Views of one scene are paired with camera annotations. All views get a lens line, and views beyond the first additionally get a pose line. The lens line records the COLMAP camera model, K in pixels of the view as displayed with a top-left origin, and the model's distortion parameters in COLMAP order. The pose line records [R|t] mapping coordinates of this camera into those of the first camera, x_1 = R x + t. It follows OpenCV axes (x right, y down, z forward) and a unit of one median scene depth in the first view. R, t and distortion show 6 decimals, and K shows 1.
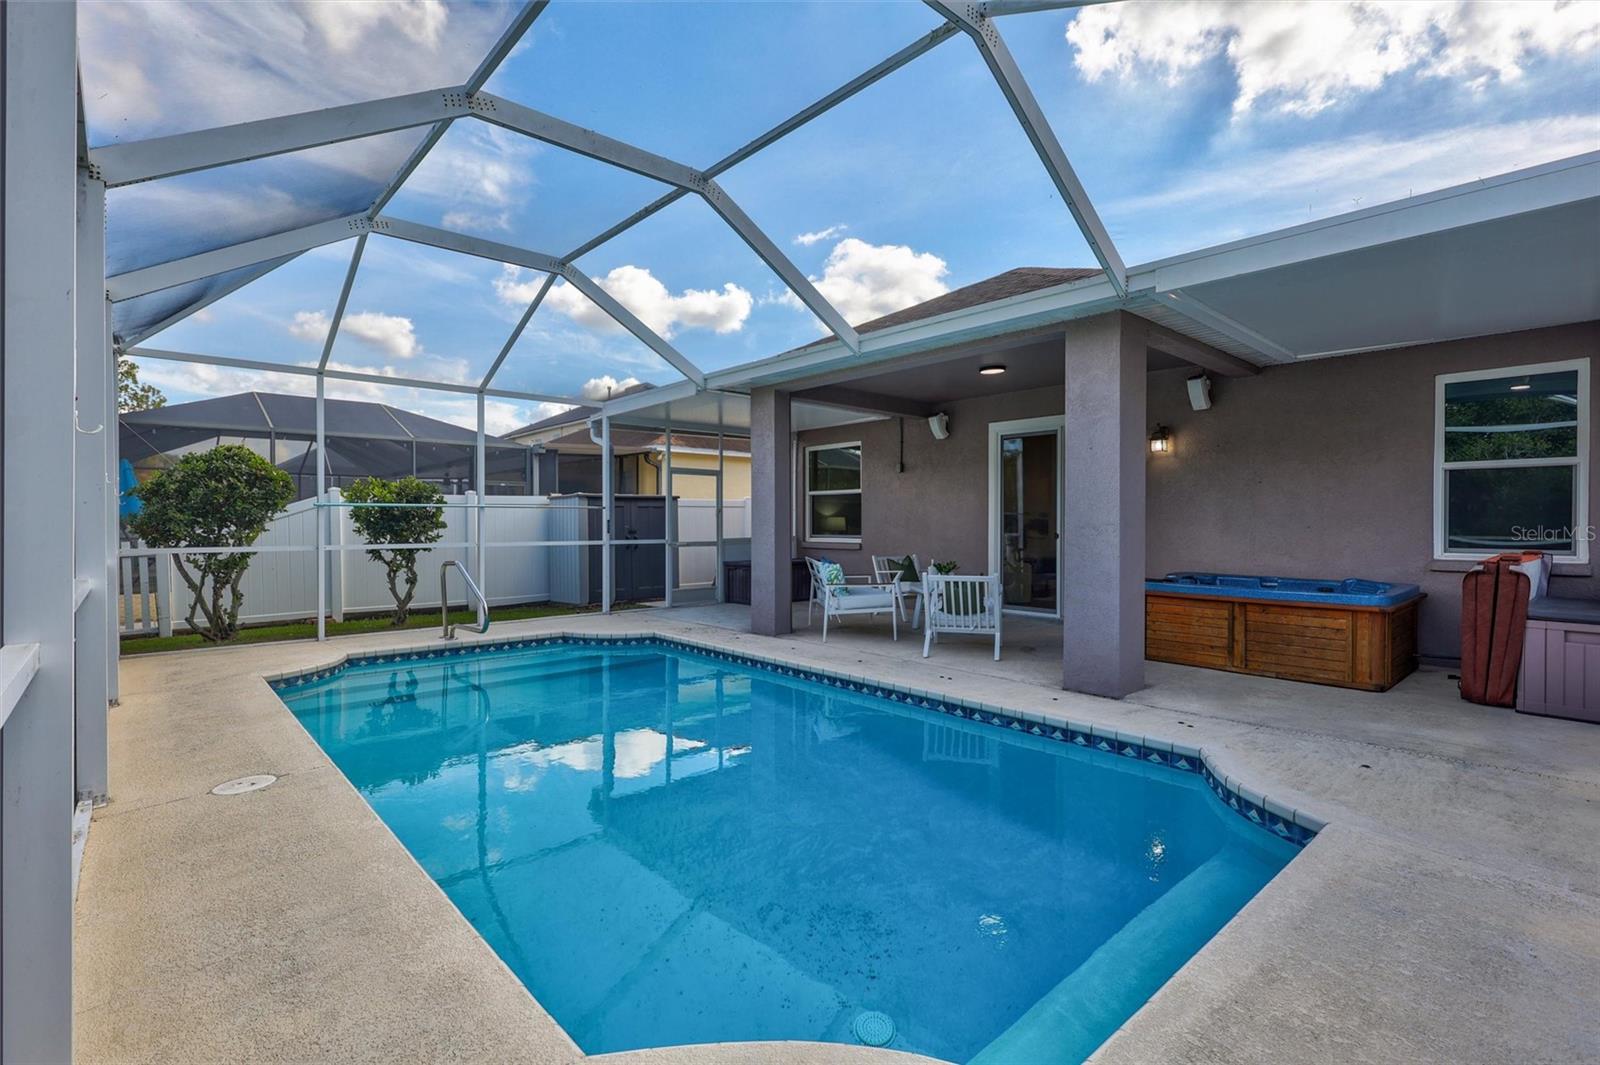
lens RADIAL K [[749.0, 0, 813.0], [0, 749.0, 518.9], [0, 0, 1]] dist [0.000266, -0.000597]
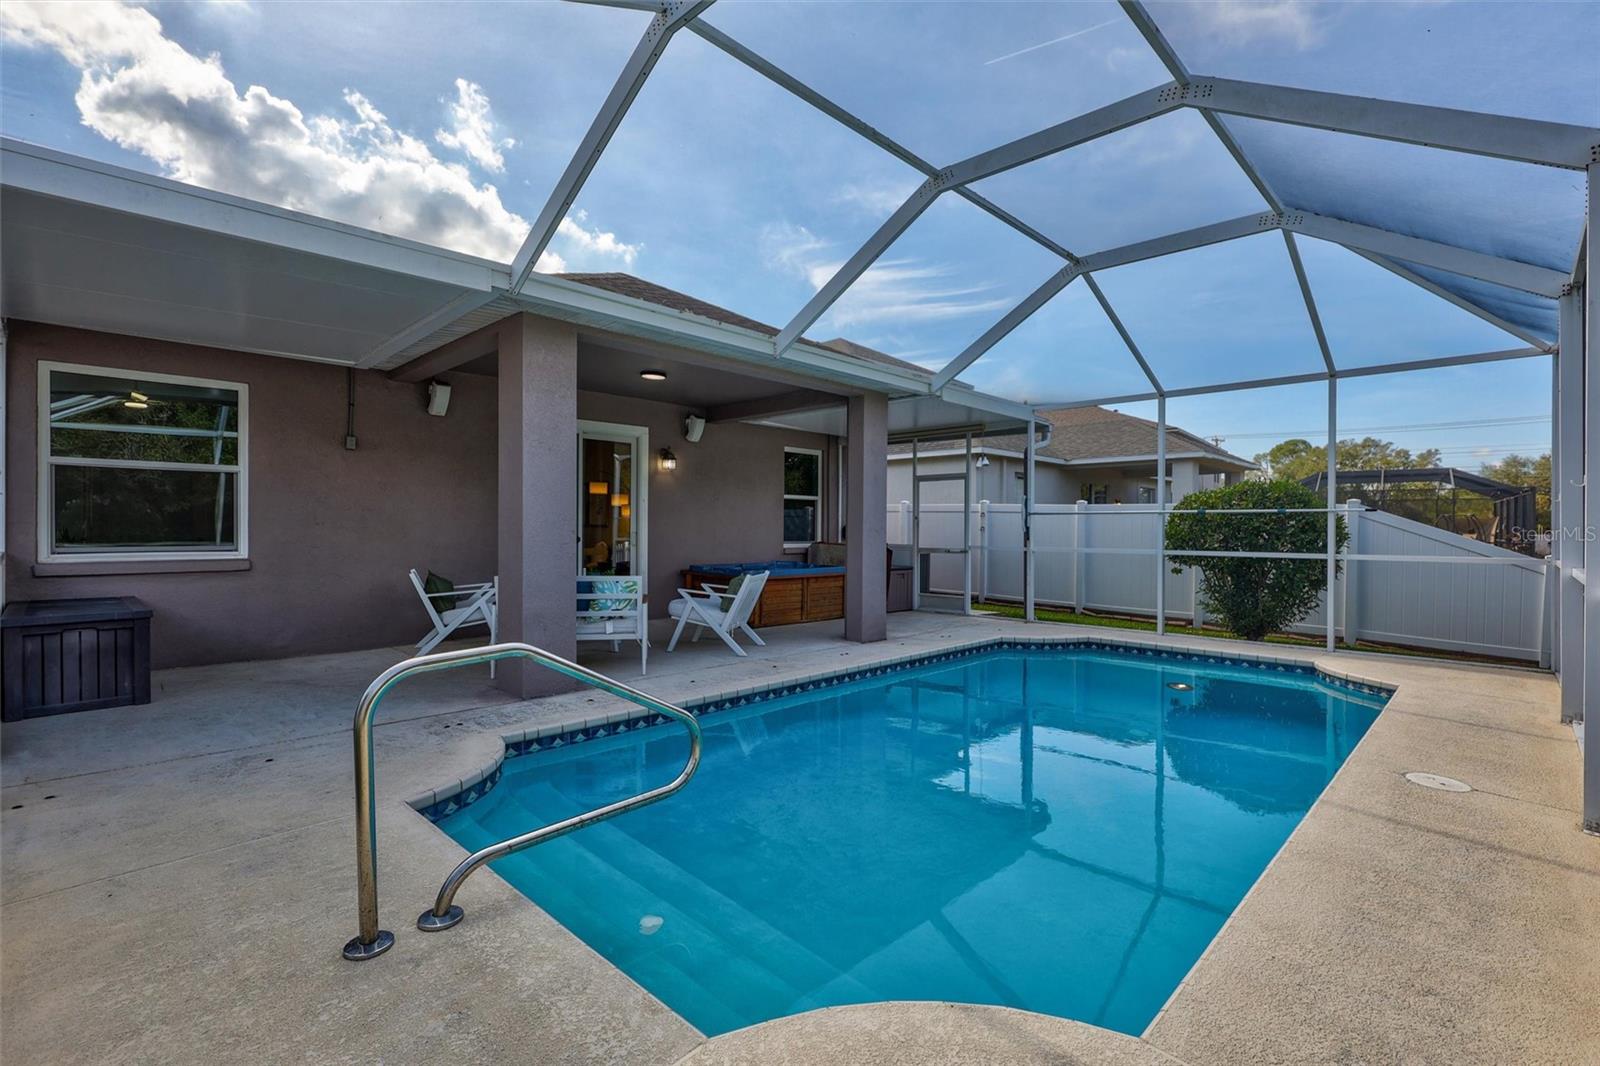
lens RADIAL K [[749.0, 0, 807.1], [0, 749.0, 537.9], [0, 0, 1]] dist [0.000266, -0.000597]
pose [[-0.079295, -0.013163, 0.996764, -0.905533], [-0.011981, 0.999853, 0.012250, 0.005893], [-0.996779, -0.010971, -0.079441, 1.012001]]
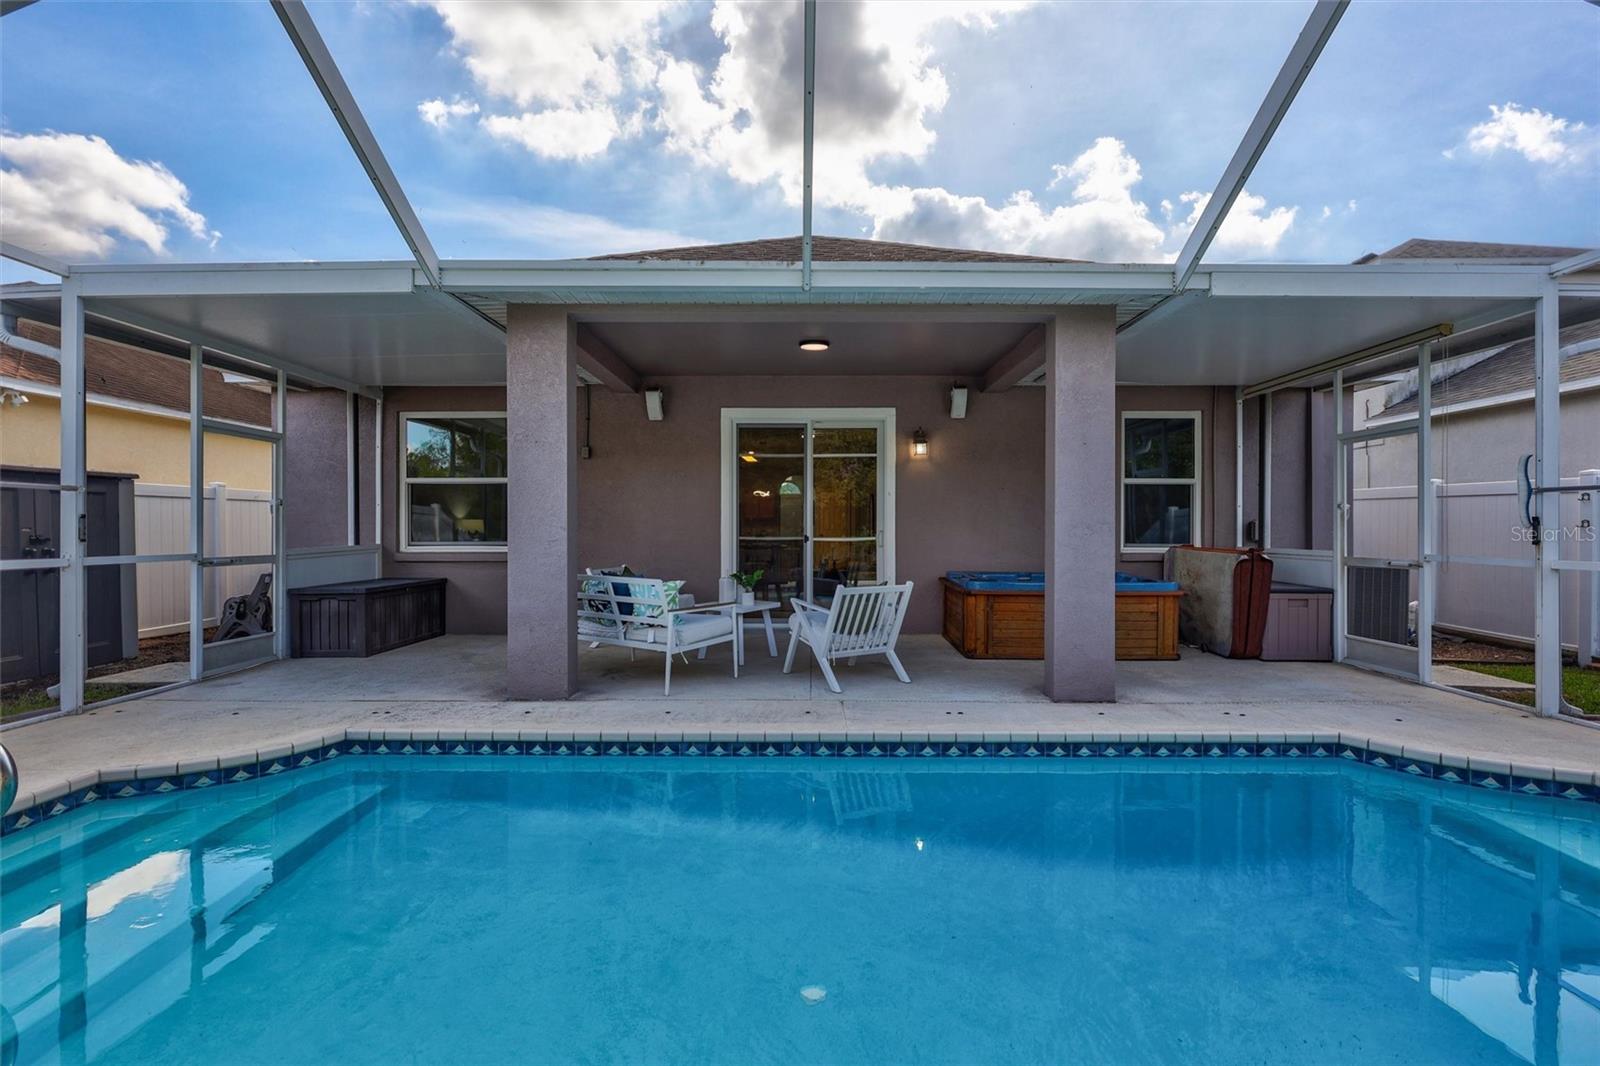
lens RADIAL K [[731.0, 0, 799.6], [0, 731.0, 548.4], [0, 0, 1]] dist [-0.004212, -0.000013]
pose [[0.673353, -0.022392, 0.738982, -0.454137], [-0.004641, 0.999394, 0.034511, 0.004891], [-0.739307, -0.026667, 0.672841, 0.516721]]
